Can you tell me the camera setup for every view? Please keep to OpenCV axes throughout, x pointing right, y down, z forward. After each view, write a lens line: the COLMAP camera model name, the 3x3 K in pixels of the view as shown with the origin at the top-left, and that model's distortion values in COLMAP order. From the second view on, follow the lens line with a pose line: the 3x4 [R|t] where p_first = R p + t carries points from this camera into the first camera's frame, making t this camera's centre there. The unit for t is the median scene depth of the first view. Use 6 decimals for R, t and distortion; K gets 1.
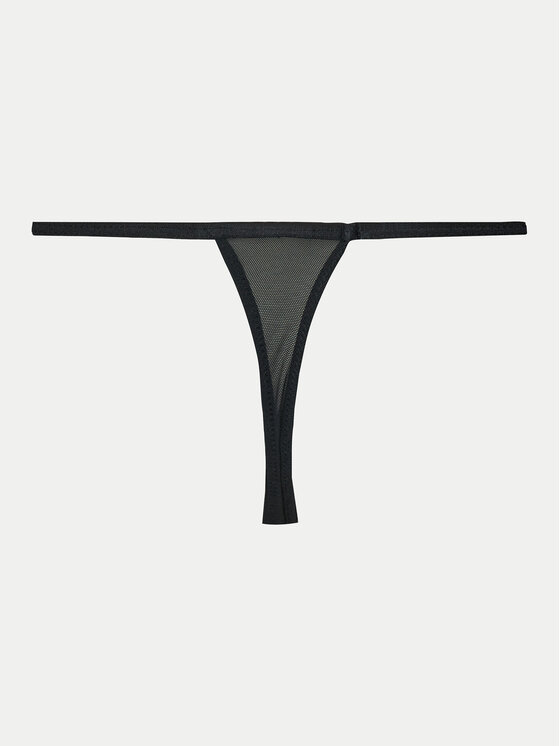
lens RADIAL K [[2993.2, 0, 280.0], [0, 2993.2, 373.0], [0, 0, 1]] dist [-0.310242, -1.741099]
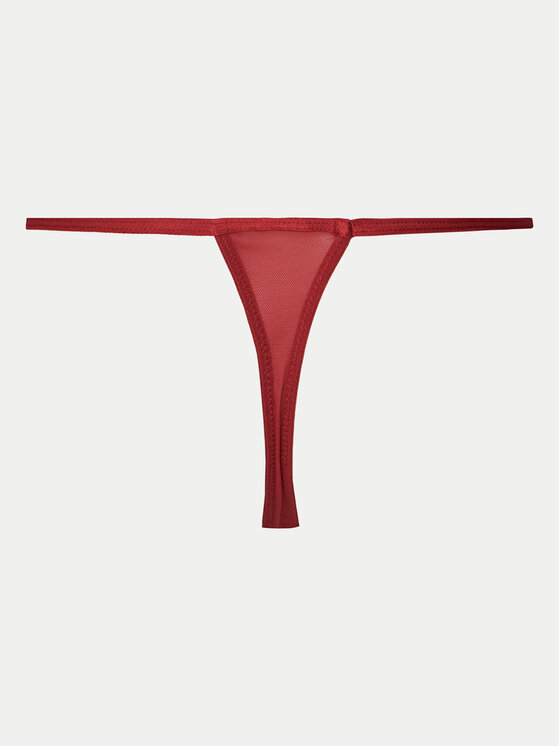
lens RADIAL K [[1762.9, 0, 280.0], [0, 1762.9, 373.0], [0, 0, 1]] dist [0.015204, 0.015525]
pose [[0.999979, -0.002547, 0.005925, -0.003473], [0.002343, 0.999413, 0.034182, -0.019603], [-0.006009, -0.034168, 0.999398, 0.424122]]
